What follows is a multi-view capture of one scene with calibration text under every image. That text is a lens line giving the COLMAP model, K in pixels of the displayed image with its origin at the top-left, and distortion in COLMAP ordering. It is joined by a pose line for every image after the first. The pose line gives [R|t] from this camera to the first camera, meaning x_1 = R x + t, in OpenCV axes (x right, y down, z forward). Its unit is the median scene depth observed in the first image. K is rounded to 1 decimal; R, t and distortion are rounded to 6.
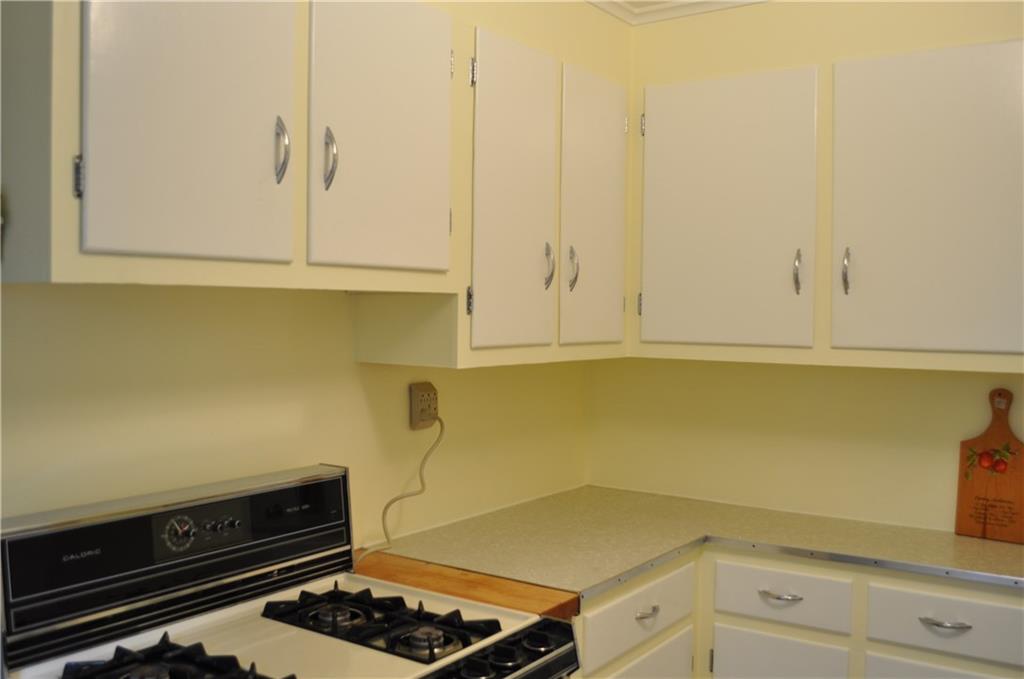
lens RADIAL K [[977.2, 0, 512.0], [0, 977.2, 339.5], [0, 0, 1]] dist [-0.015543, -0.010310]
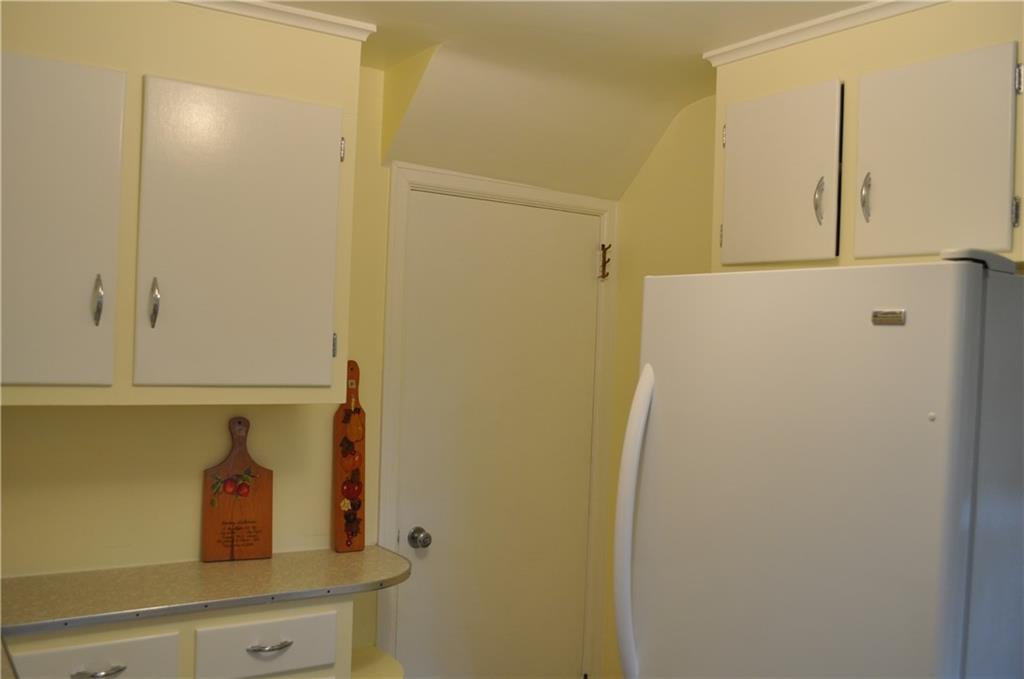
lens RADIAL K [[977.2, 0, 512.0], [0, 977.2, 339.5], [0, 0, 1]] dist [-0.015543, -0.010310]
pose [[0.372880, 0.005185, 0.927865, -0.382856], [-0.003288, 0.999985, -0.004266, -0.031295], [-0.927874, -0.001460, 0.372892, 0.324967]]
